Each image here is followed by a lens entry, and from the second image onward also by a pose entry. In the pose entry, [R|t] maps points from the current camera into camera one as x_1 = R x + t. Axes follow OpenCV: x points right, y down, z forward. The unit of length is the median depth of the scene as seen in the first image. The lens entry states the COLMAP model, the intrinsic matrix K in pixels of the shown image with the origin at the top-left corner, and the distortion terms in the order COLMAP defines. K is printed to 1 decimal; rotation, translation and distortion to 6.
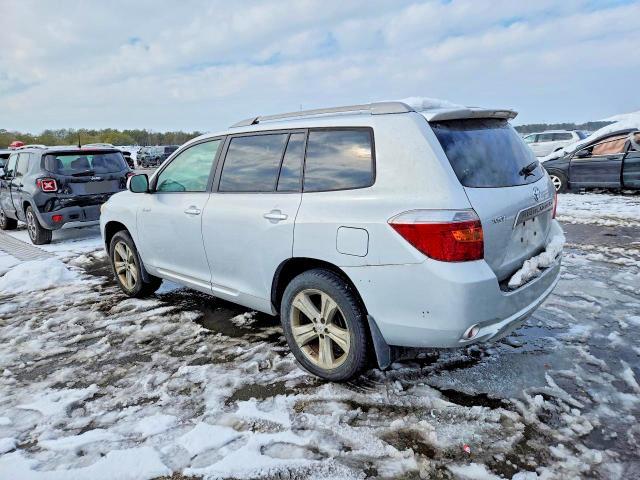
lens RADIAL K [[440.8, 0, 318.6], [0, 440.8, 226.2], [0, 0, 1]] dist [0.001993, 0.000806]
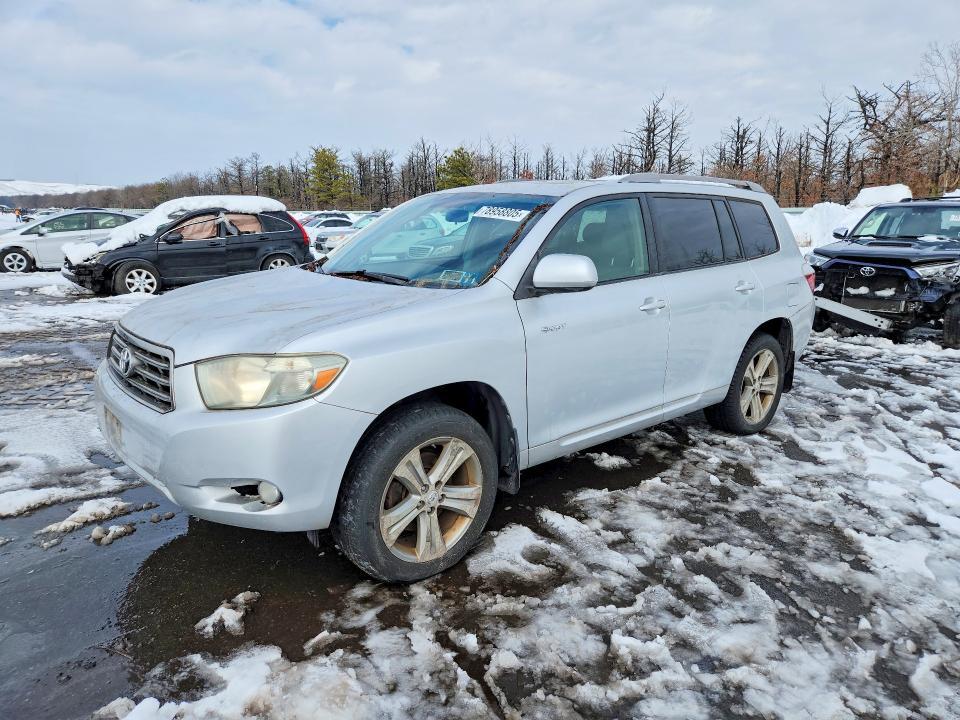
lens RADIAL K [[652.6, 0, 480.0], [0, 652.6, 360.0], [0, 0, 1]] dist [0.019315, -0.001973]
pose [[0.110296, -0.170315, 0.979197, -0.878409], [0.161817, 0.975140, 0.151383, -0.099626], [-0.980638, 0.141754, 0.135114, 0.776788]]
